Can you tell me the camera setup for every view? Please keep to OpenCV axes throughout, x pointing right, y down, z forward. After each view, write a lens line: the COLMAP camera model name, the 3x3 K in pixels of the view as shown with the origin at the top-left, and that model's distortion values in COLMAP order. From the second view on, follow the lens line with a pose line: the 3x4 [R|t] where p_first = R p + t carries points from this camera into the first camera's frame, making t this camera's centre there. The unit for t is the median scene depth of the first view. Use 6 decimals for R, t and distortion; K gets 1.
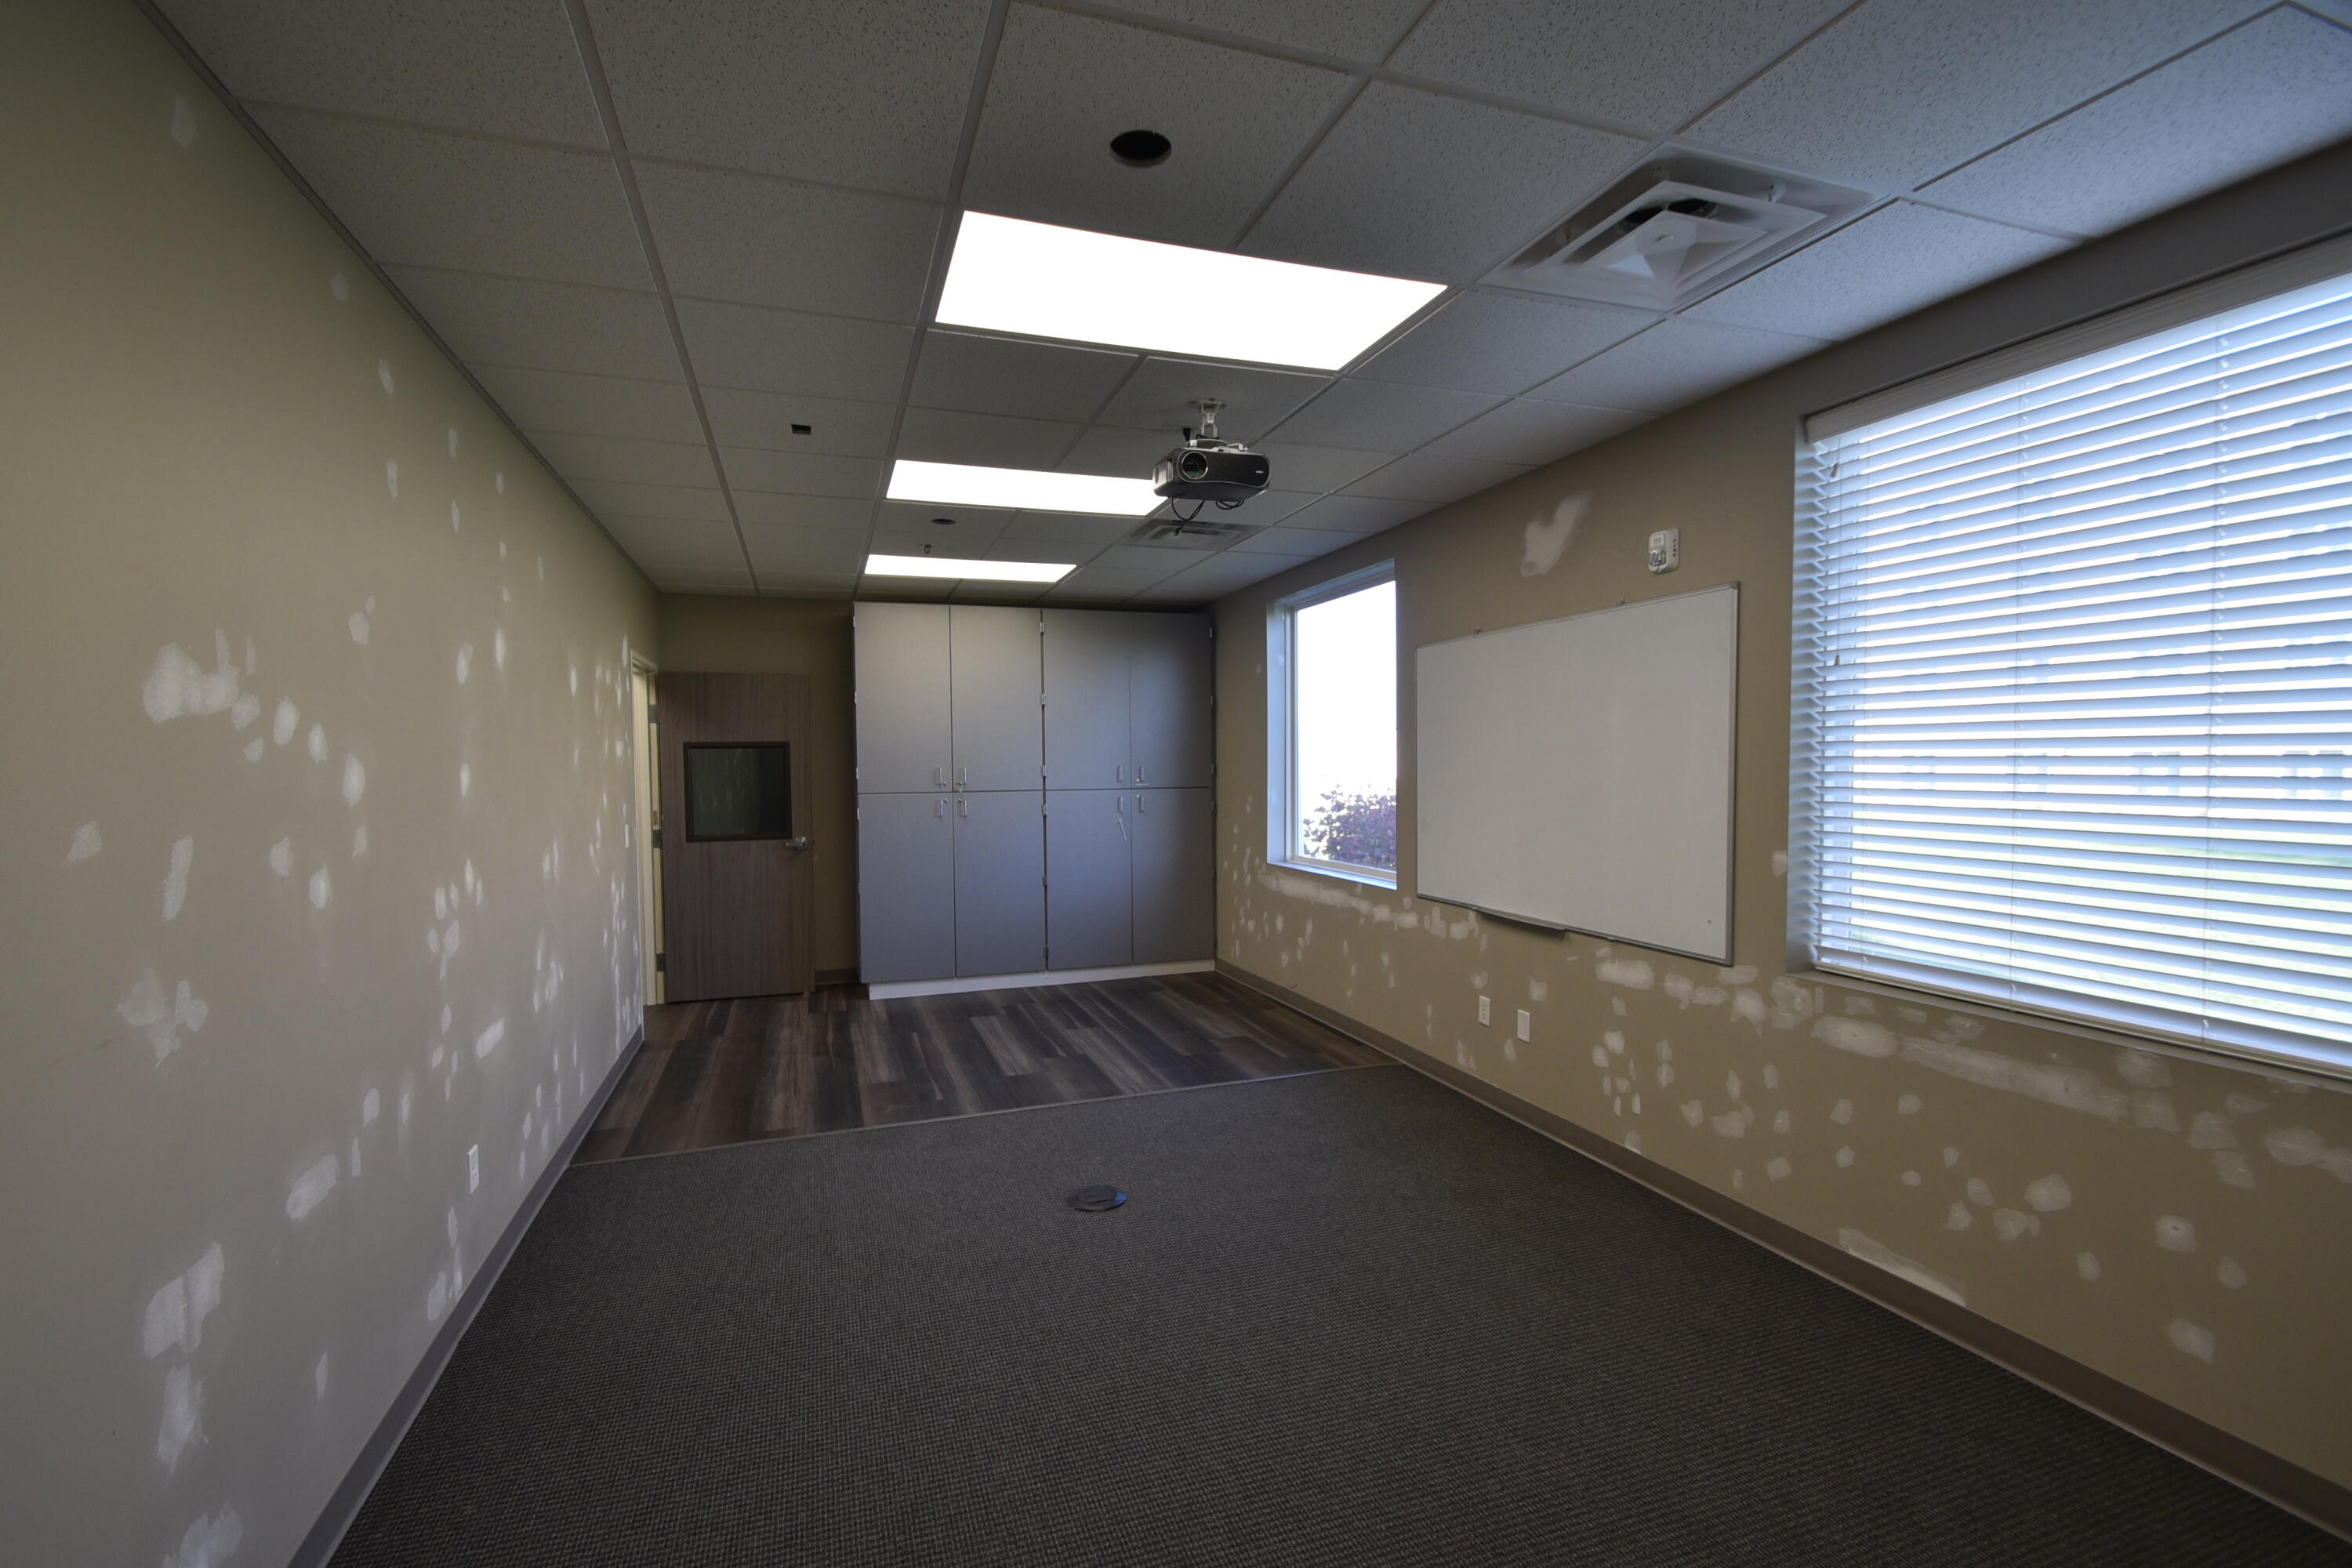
lens RADIAL K [[1015.8, 0, 1124.7], [0, 1015.8, 787.8], [0, 0, 1]] dist [-0.001118, -0.000944]
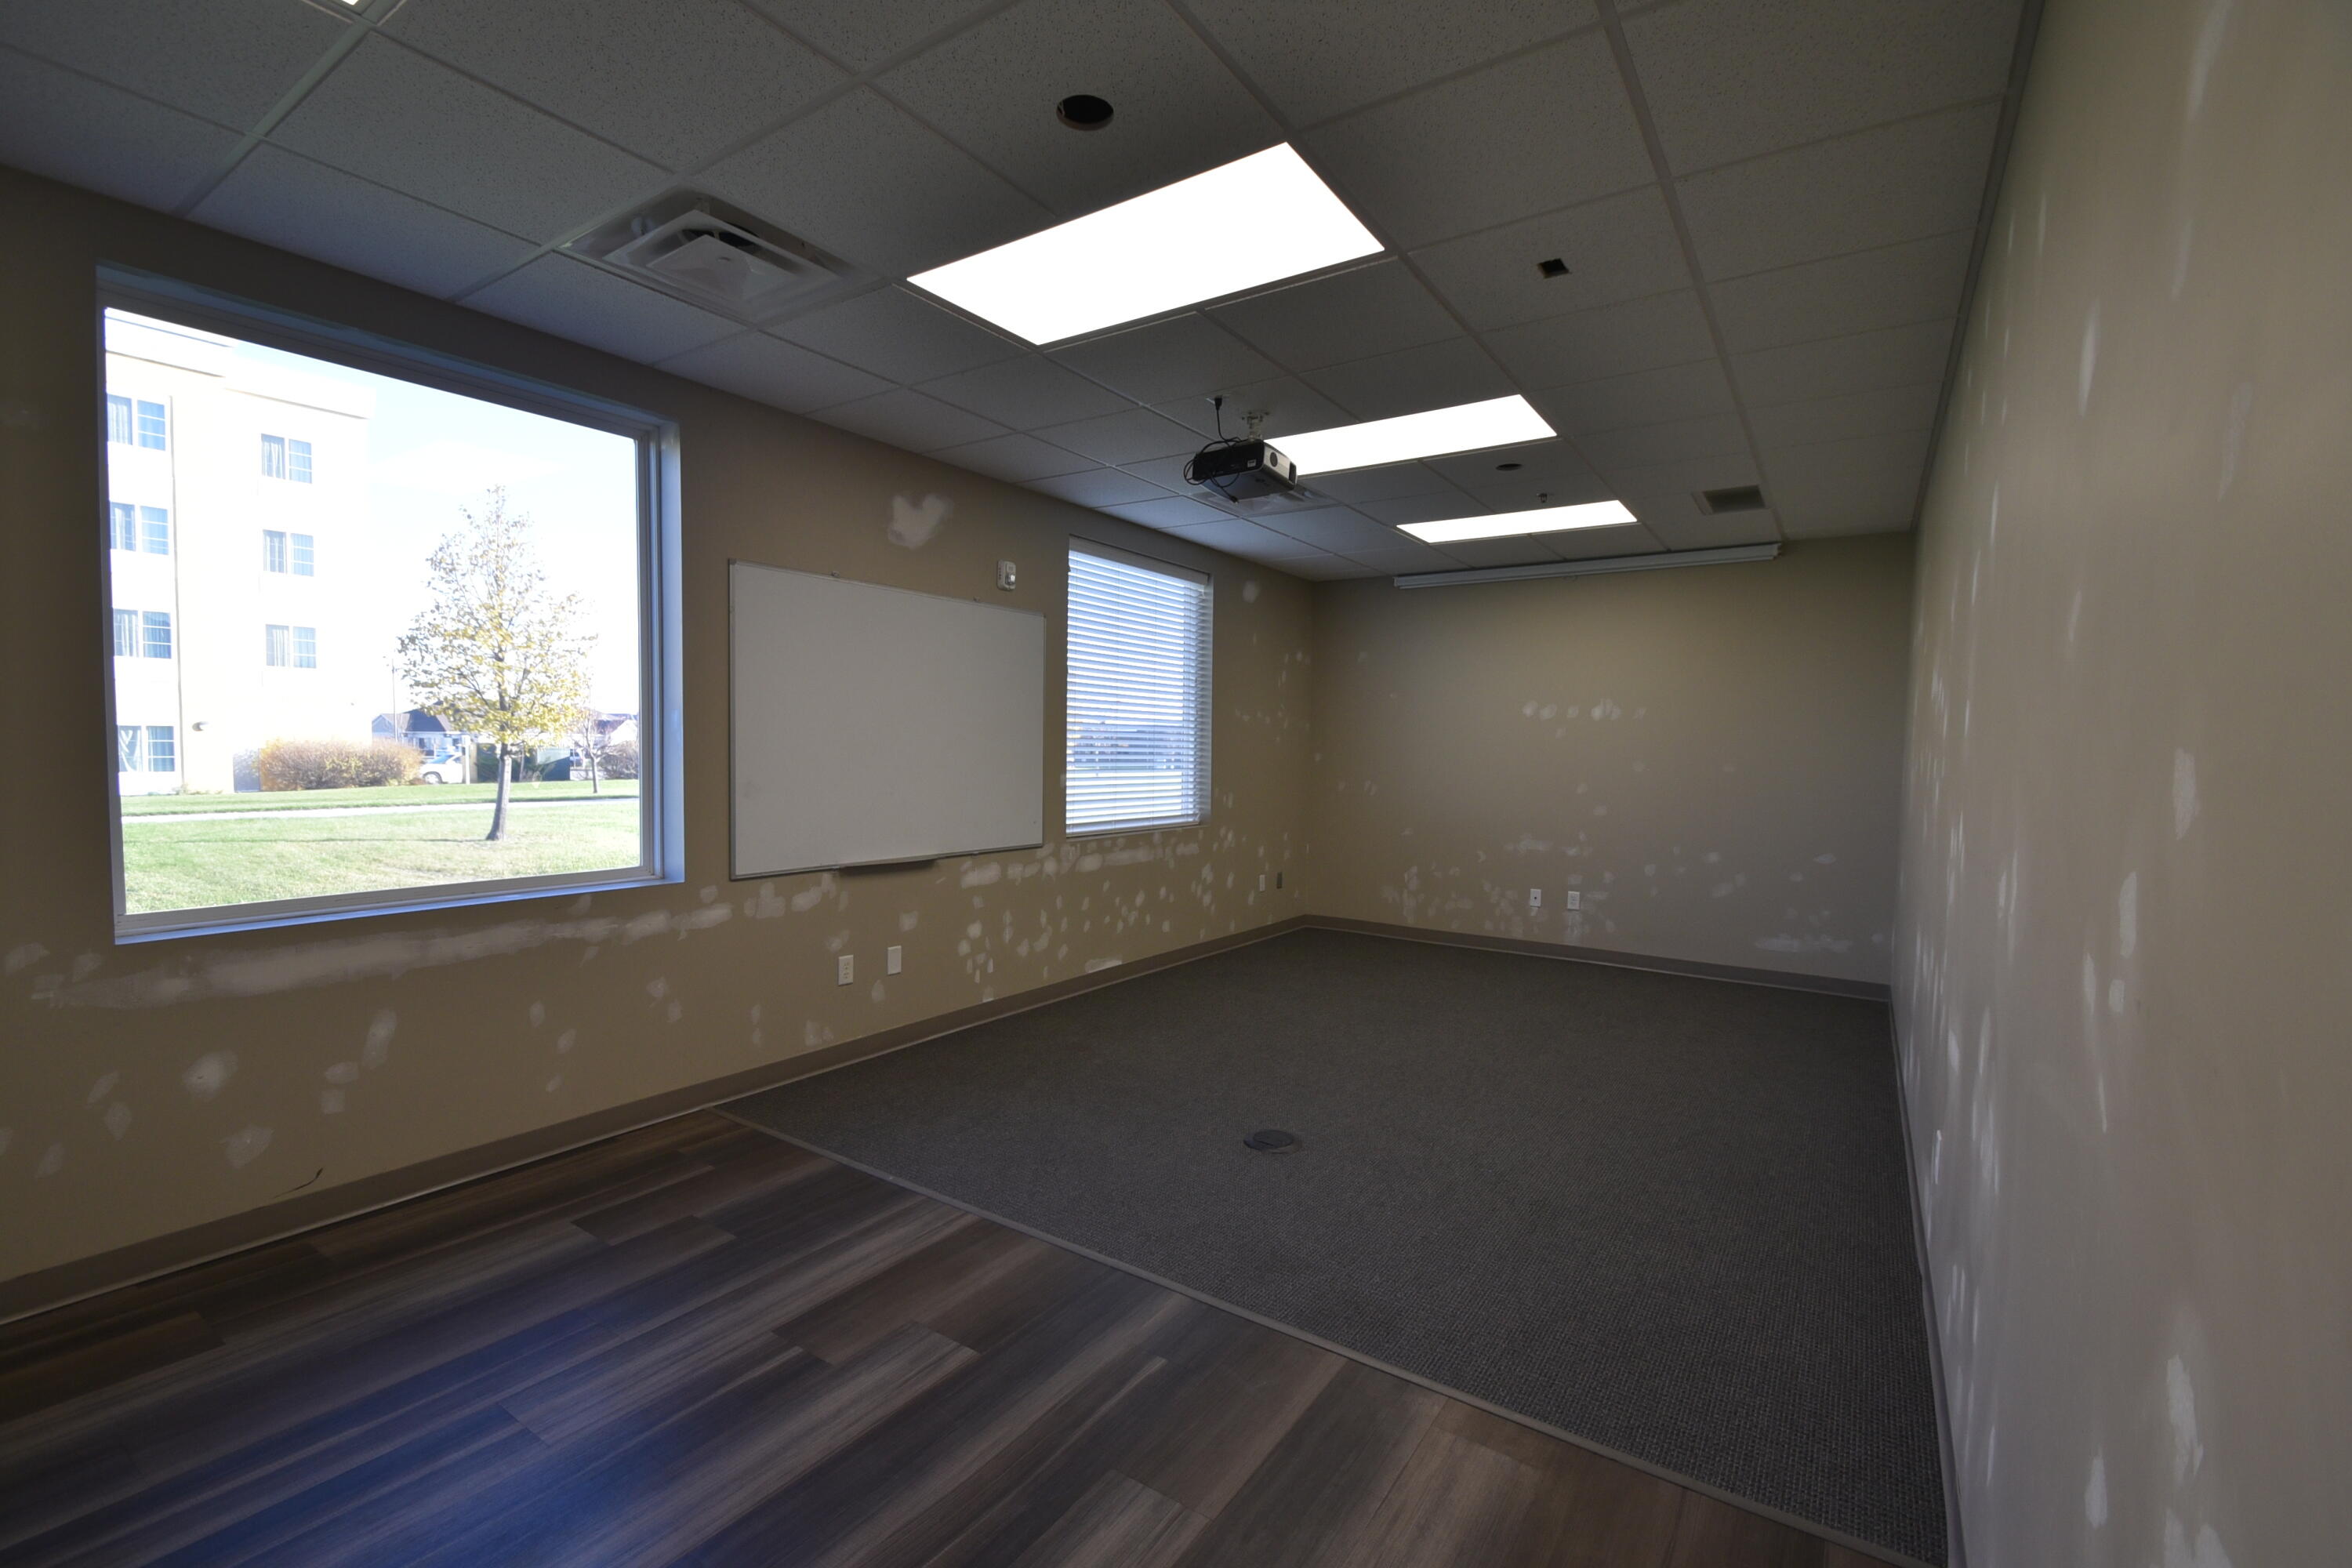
lens RADIAL K [[1015.8, 0, 1170.0], [0, 1015.8, 785.9], [0, 0, 1]] dist [-0.001118, -0.000944]
pose [[-0.627015, -0.031909, 0.778354, -0.631795], [0.009720, 0.998762, 0.048775, -0.000965], [-0.778947, 0.038149, -0.625928, 1.451111]]
